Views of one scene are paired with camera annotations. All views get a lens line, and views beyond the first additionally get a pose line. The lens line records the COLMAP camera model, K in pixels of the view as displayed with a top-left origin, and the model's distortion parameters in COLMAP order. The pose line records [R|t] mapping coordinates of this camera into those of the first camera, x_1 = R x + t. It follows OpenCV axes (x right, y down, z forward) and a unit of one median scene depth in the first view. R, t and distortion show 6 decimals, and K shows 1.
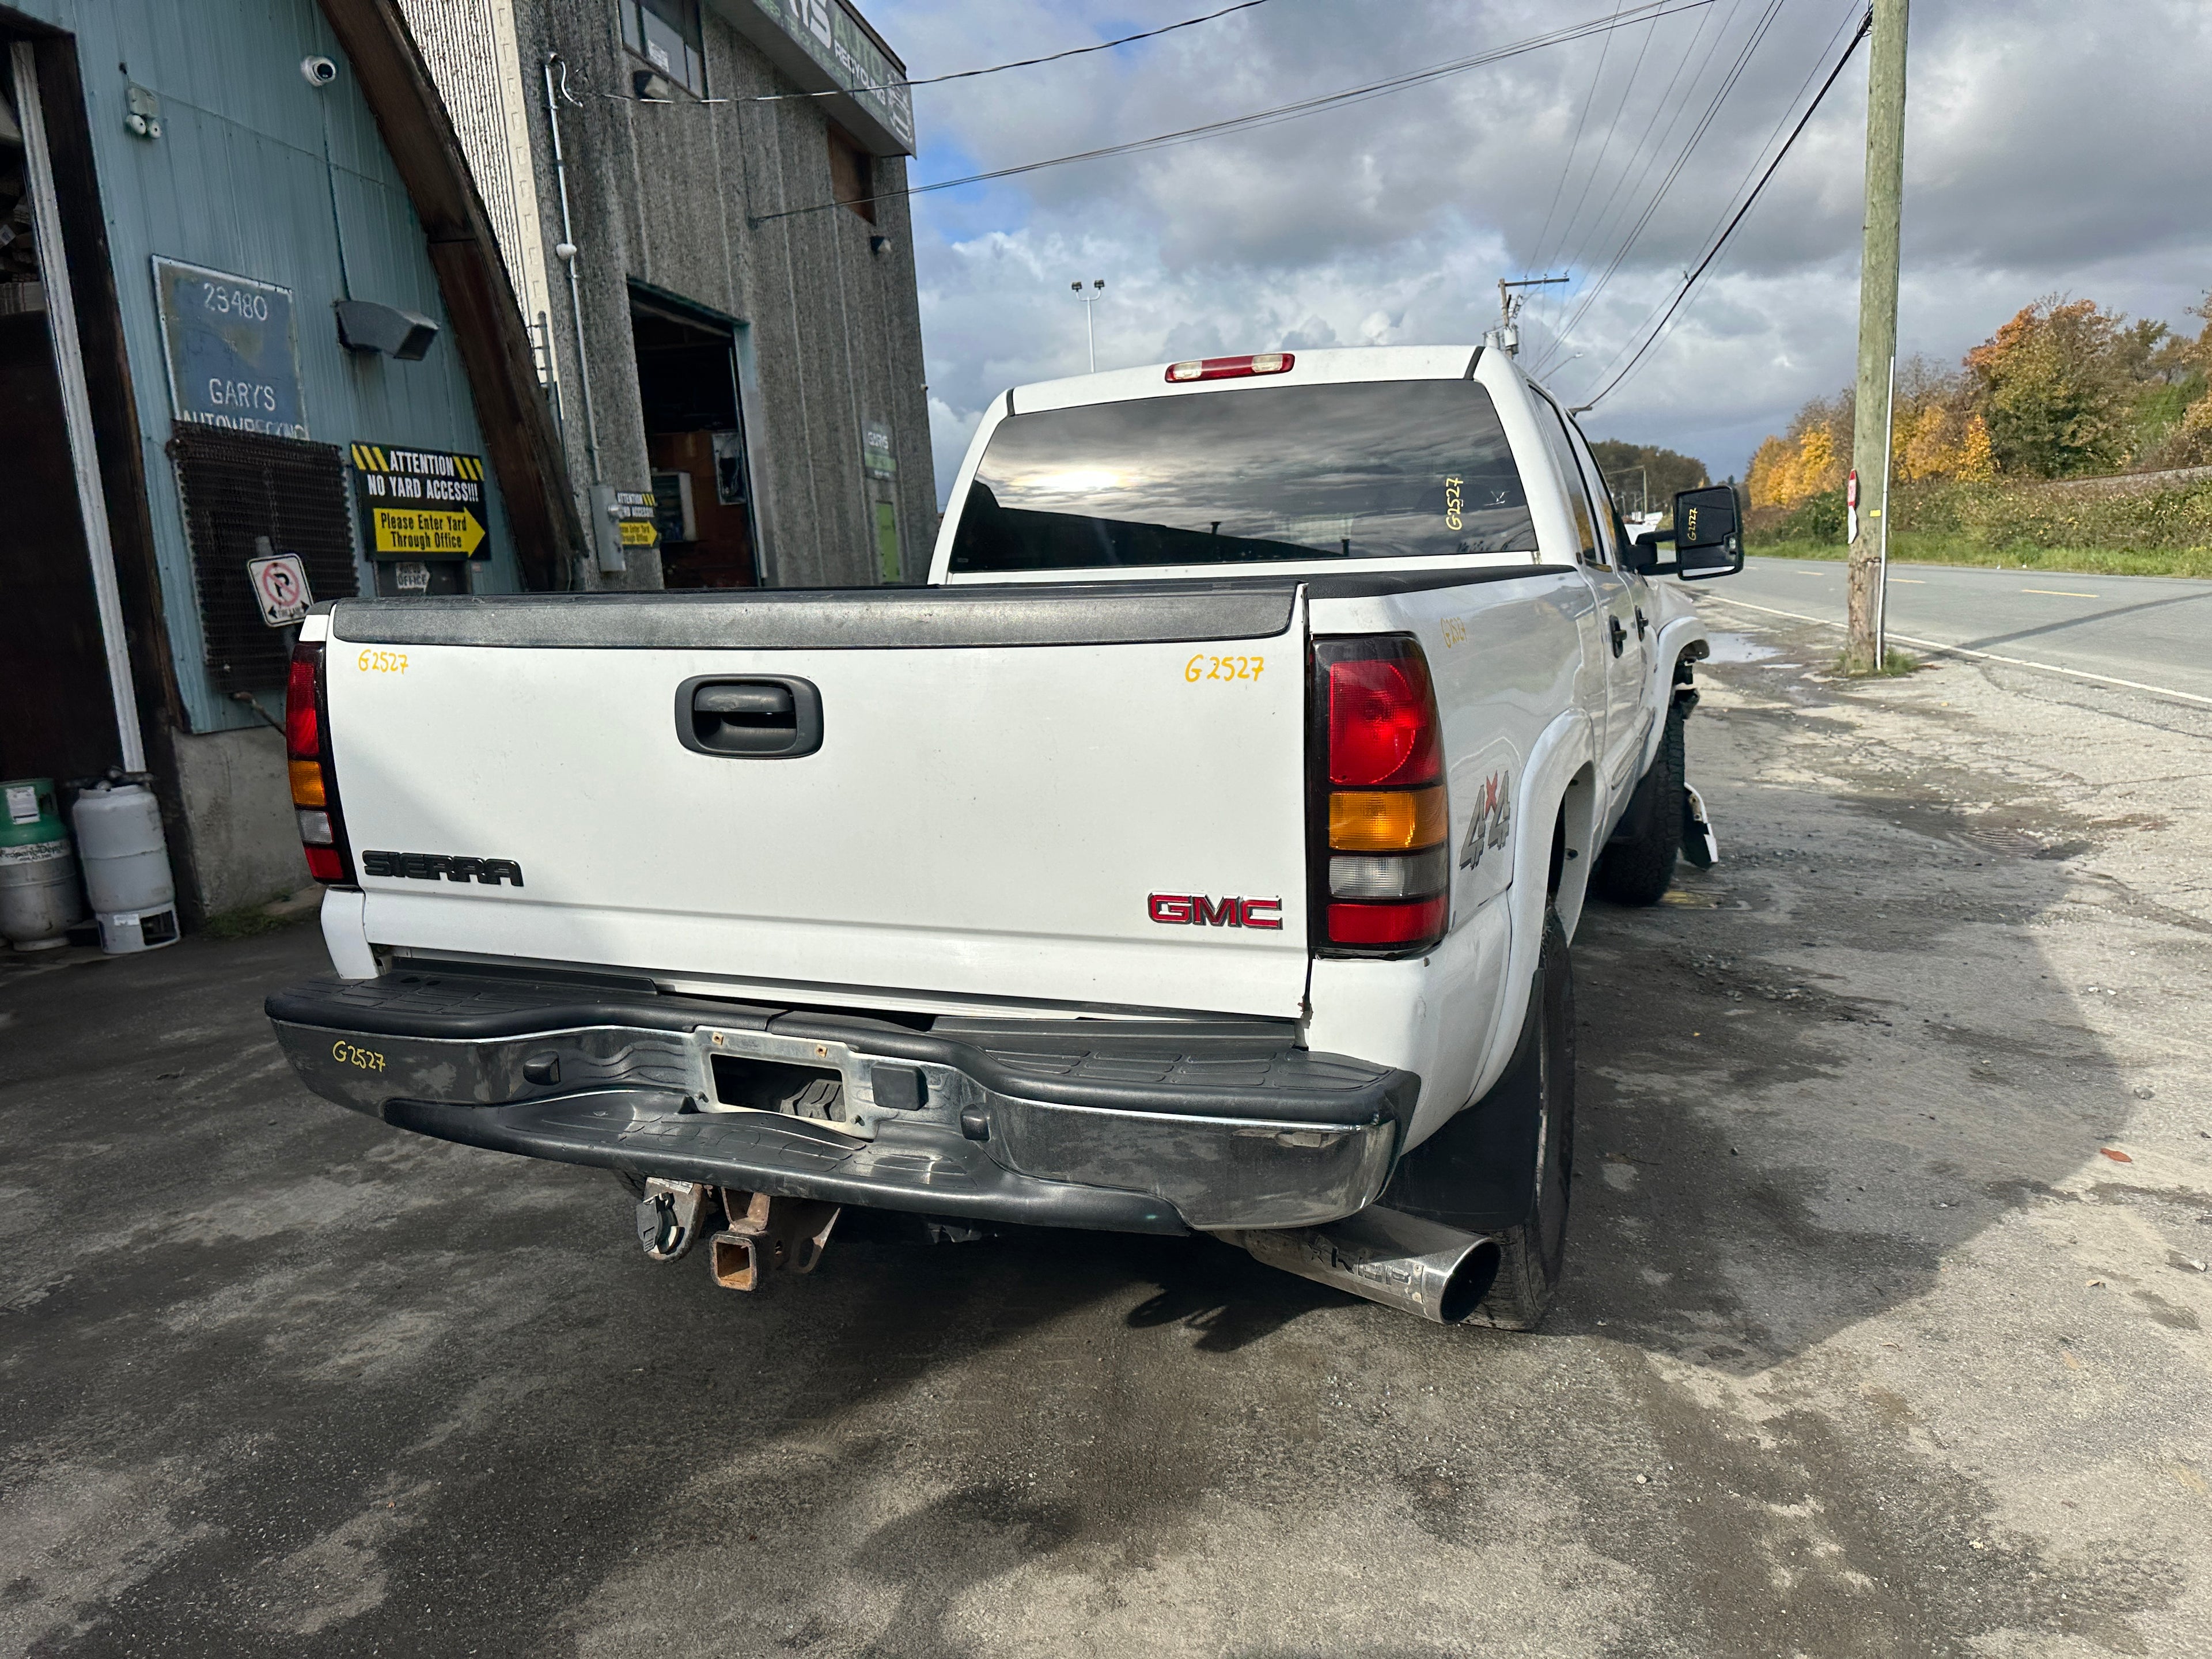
lens RADIAL K [[1560.9, 0, 1117.7], [0, 1560.9, 833.5], [0, 0, 1]] dist [0.024347, -0.026690]
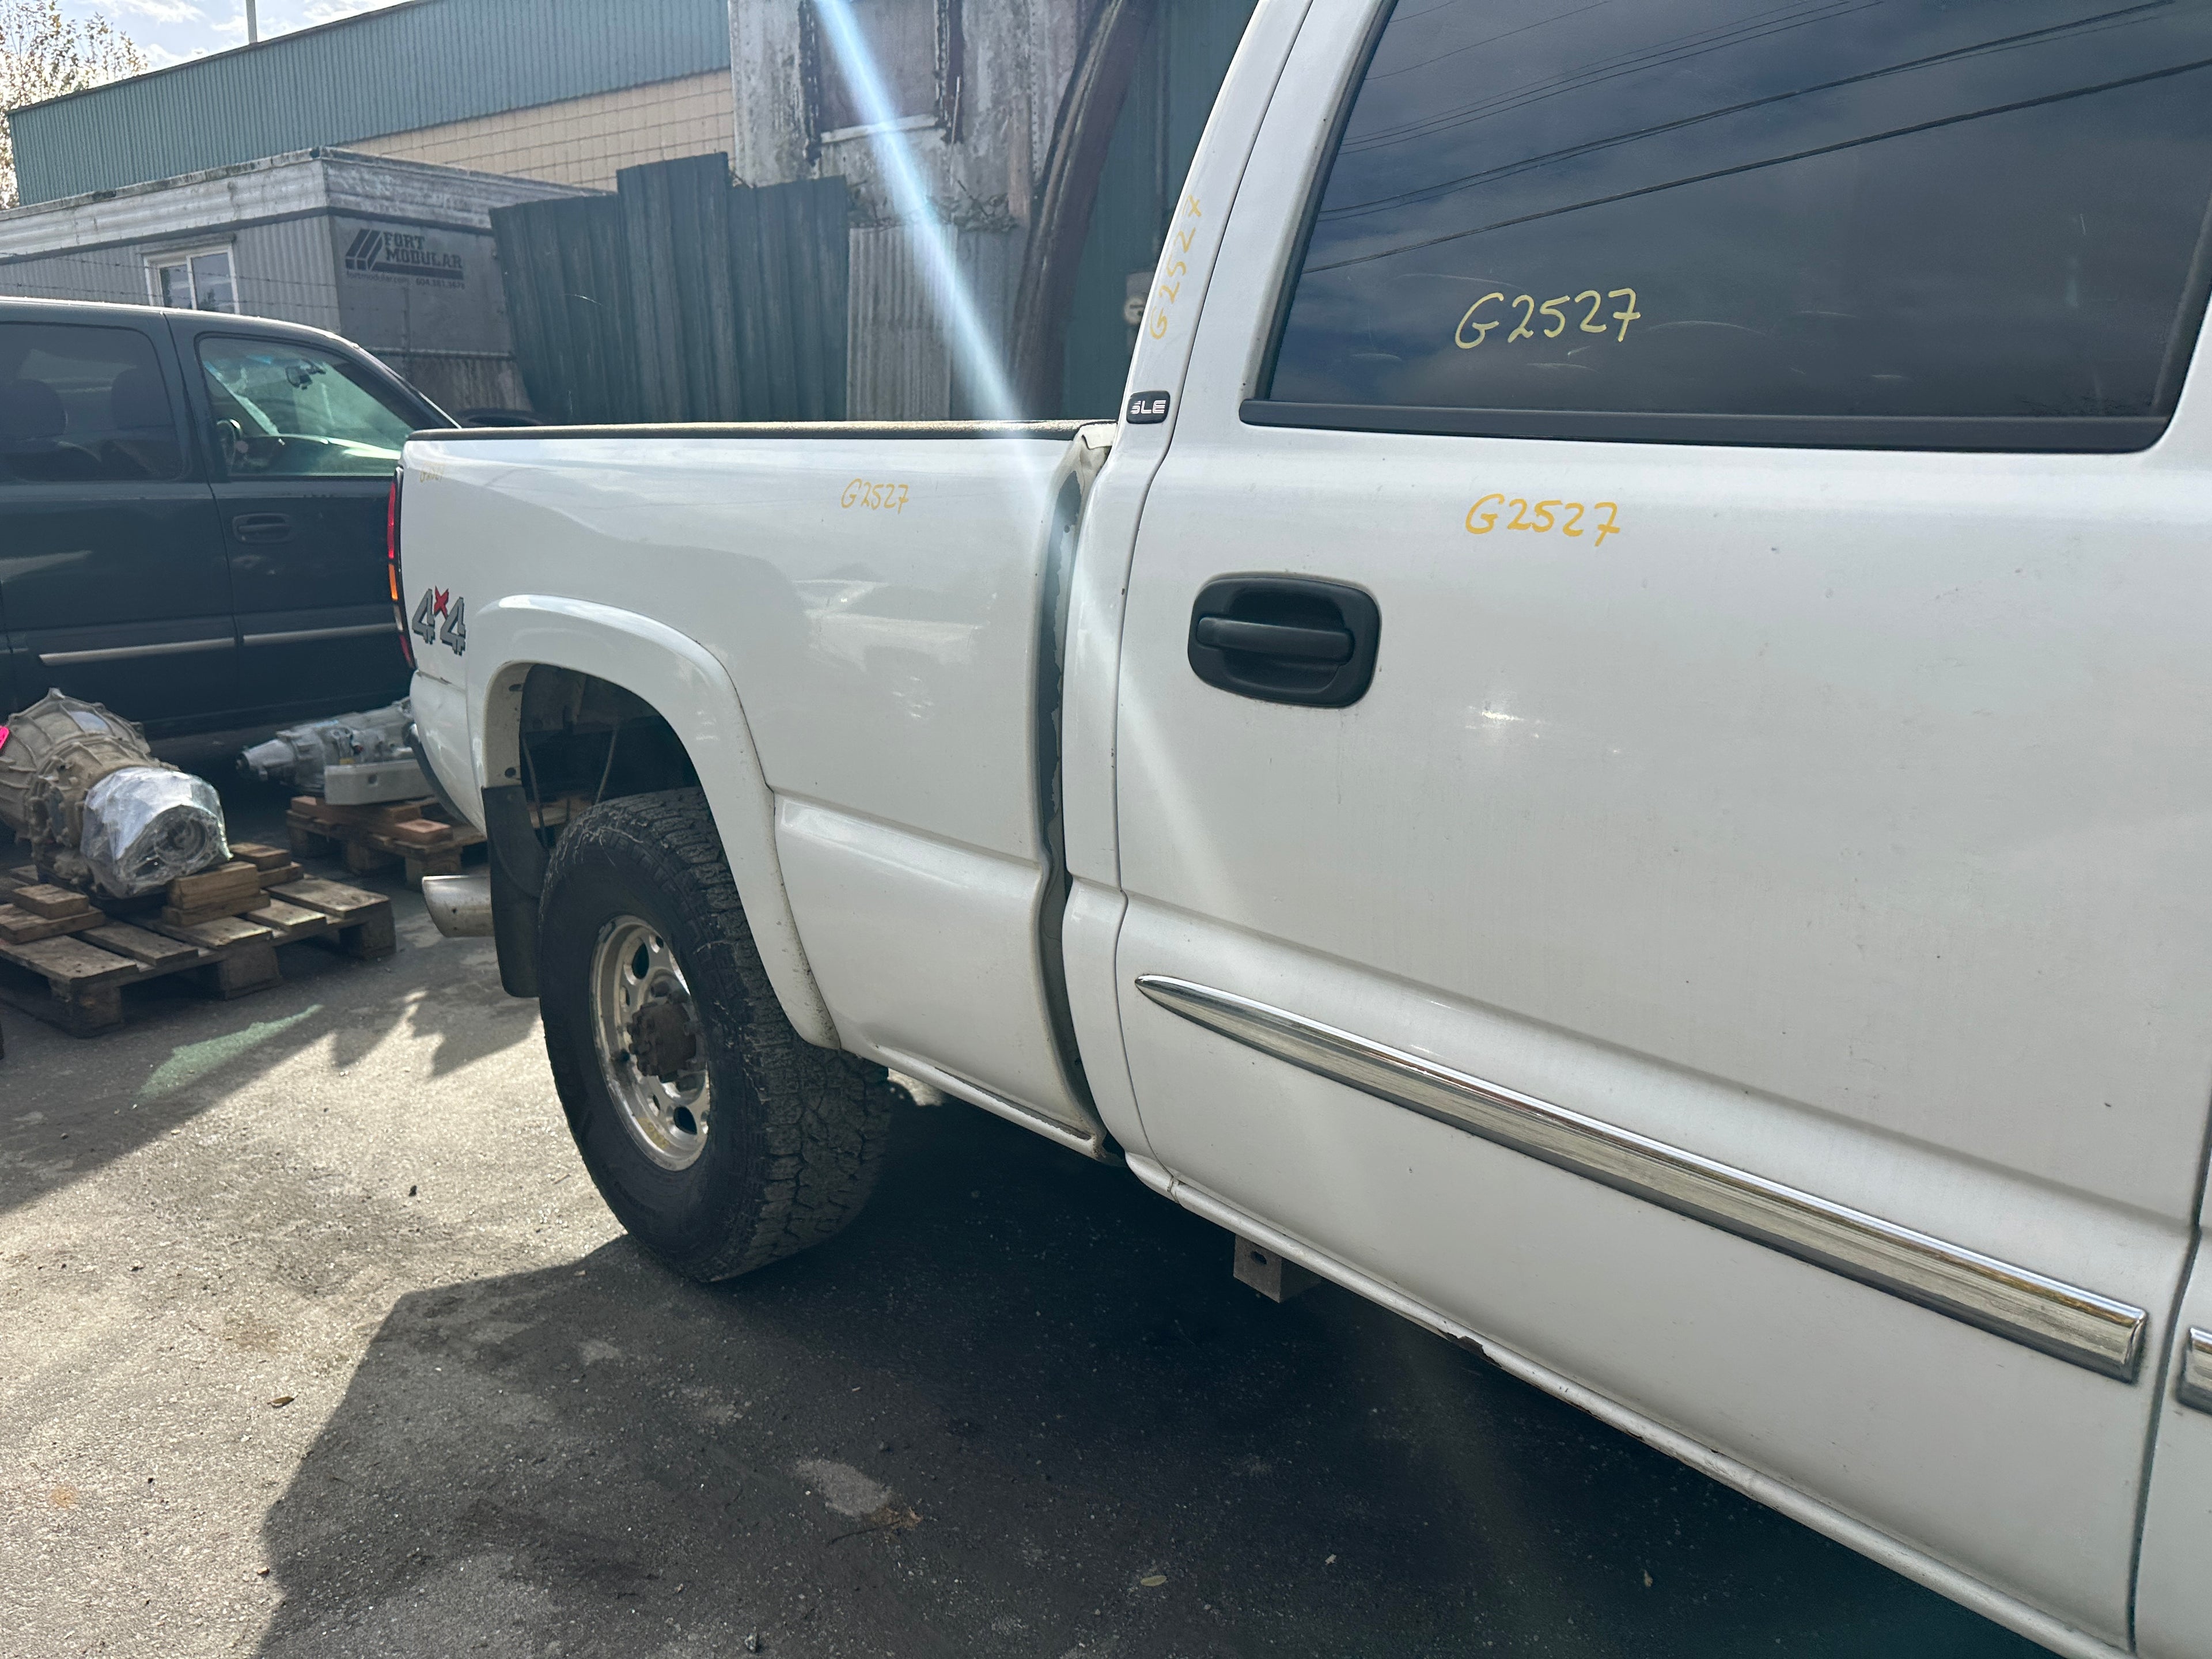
lens RADIAL K [[1548.1, 0, 1111.3], [0, 1548.1, 860.1], [0, 0, 1]] dist [-0.001178, -0.001947]
pose [[-0.432801, 0.267602, -0.860856, 0.395438], [-0.132018, 0.925817, 0.354168, -0.121207], [0.891770, 0.266932, -0.365366, 0.685677]]
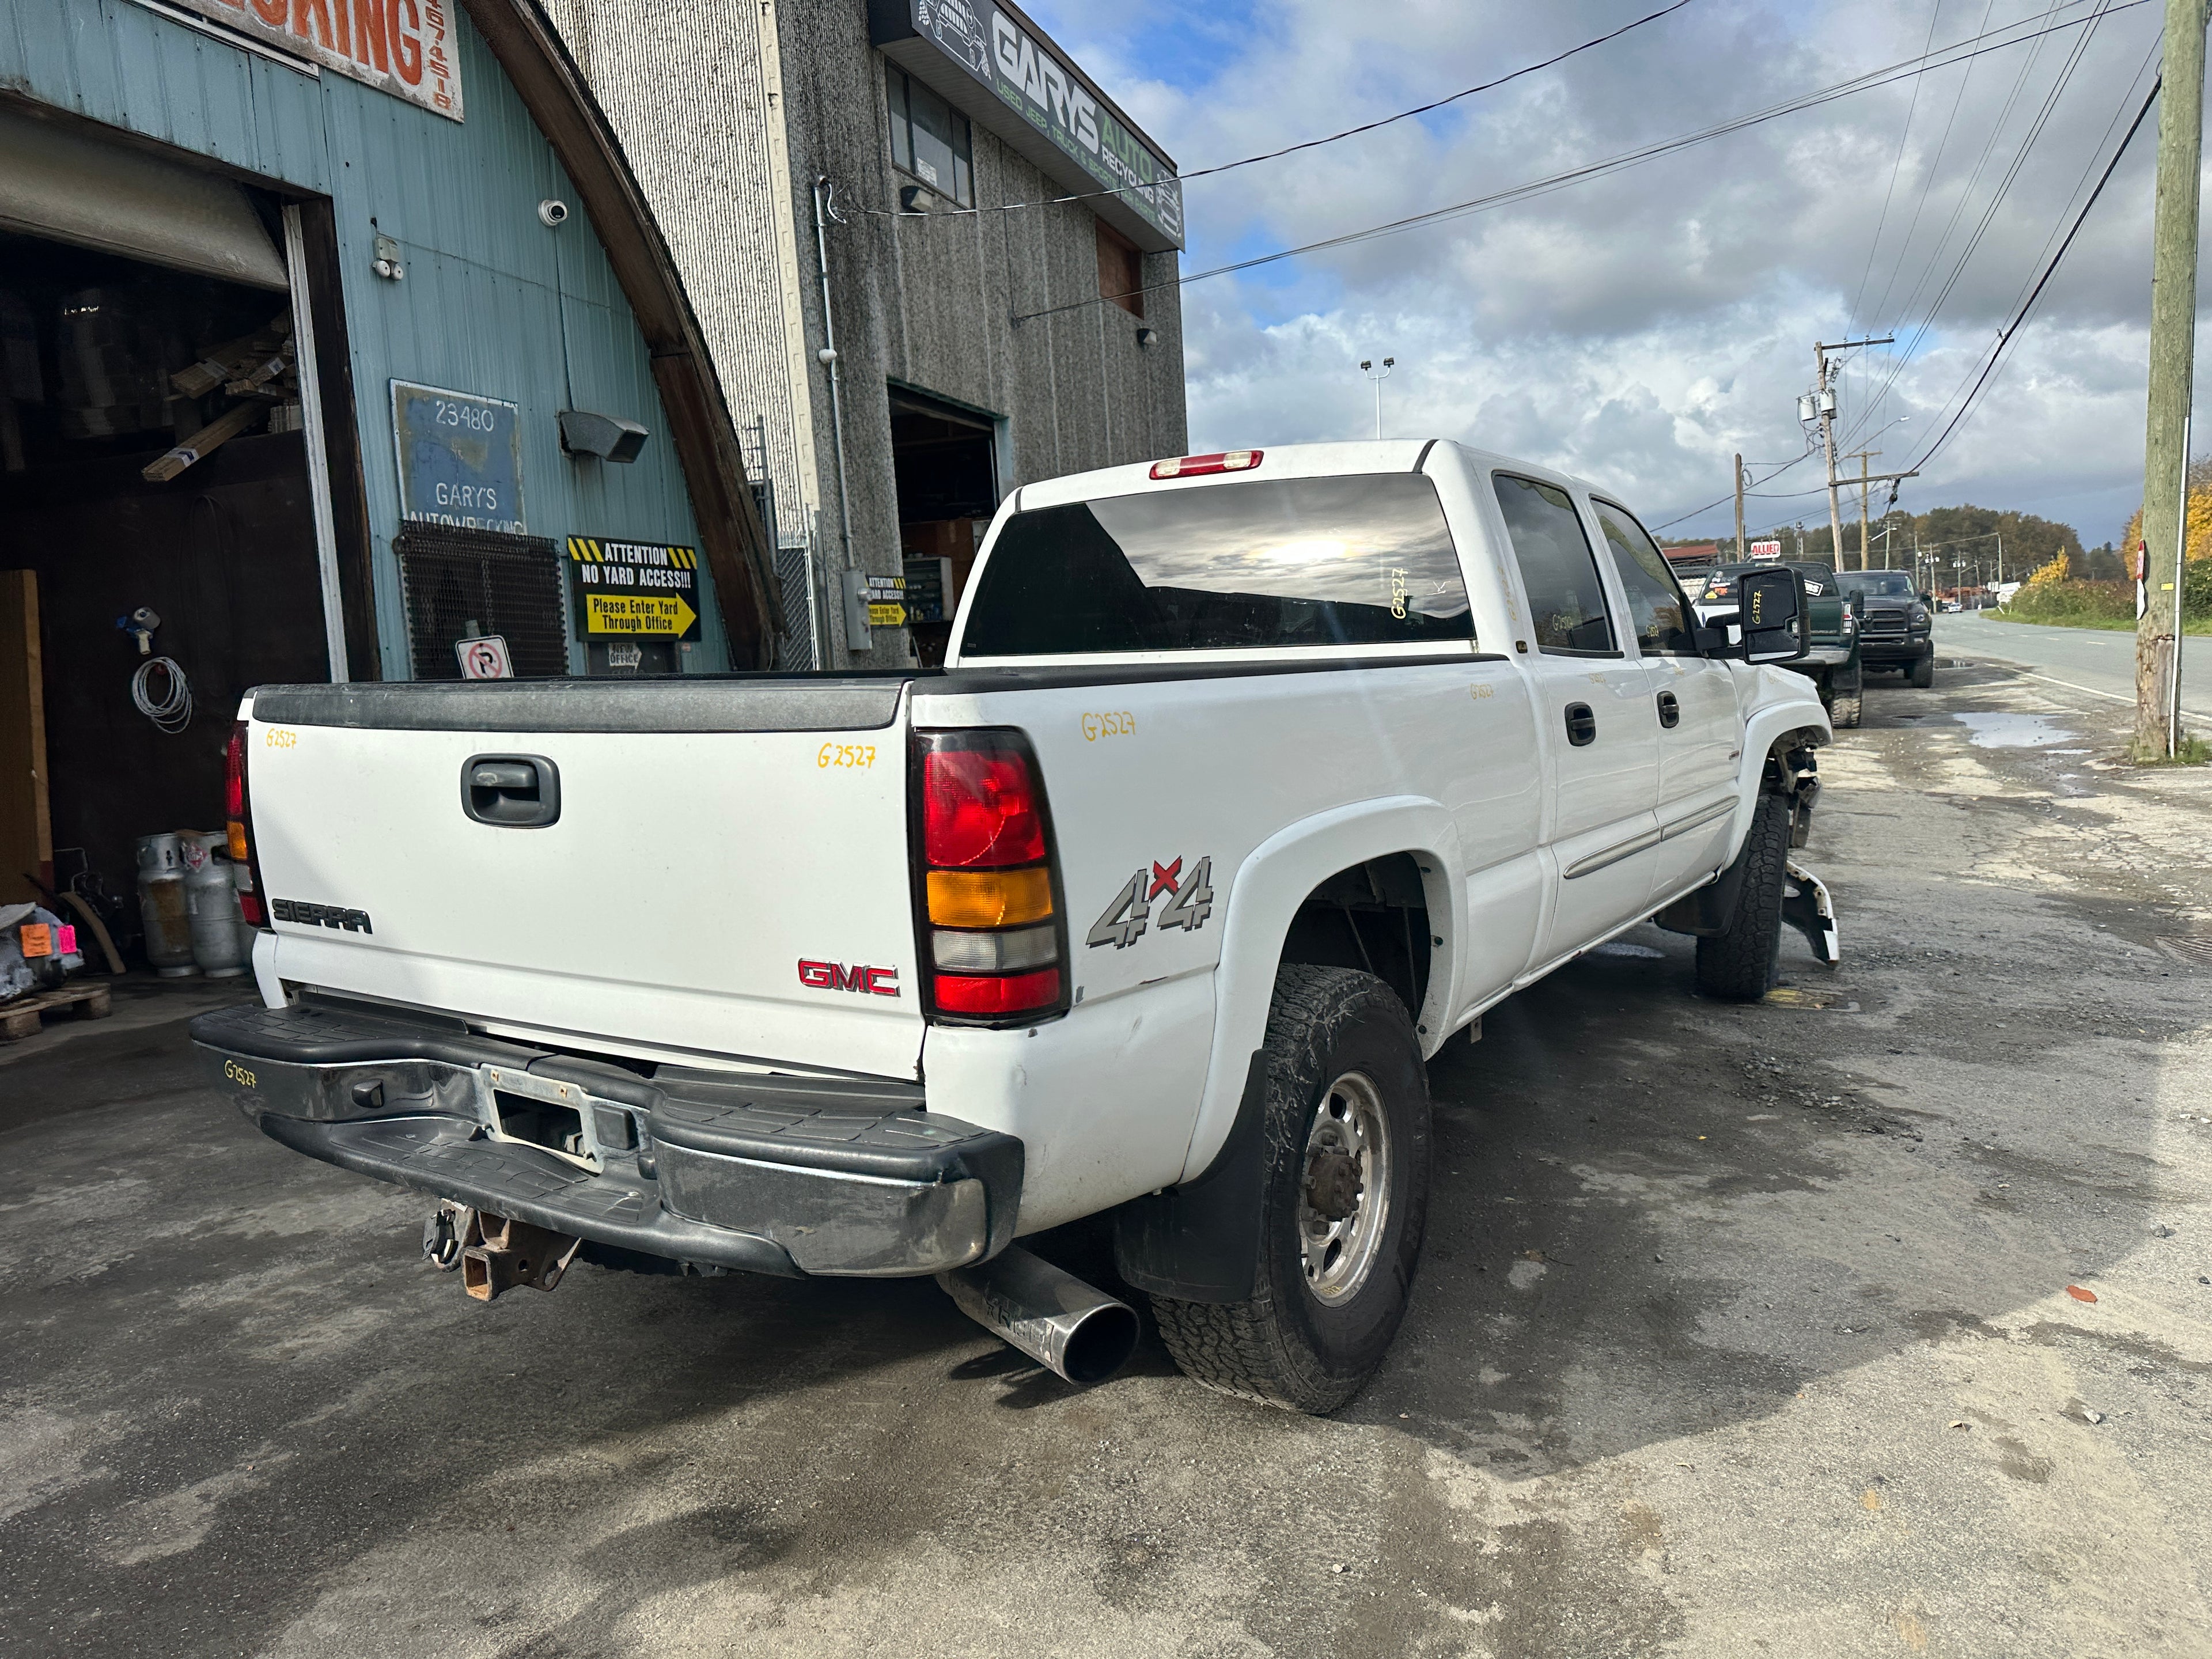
lens RADIAL K [[1557.0, 0, 1114.1], [0, 1557.0, 832.9], [0, 0, 1]] dist [0.023557, -0.025657]
pose [[0.981073, 0.024199, -0.192122, 0.137745], [-0.033069, 0.998523, -0.043096, -0.003391], [0.190795, 0.048634, 0.980424, -0.010490]]
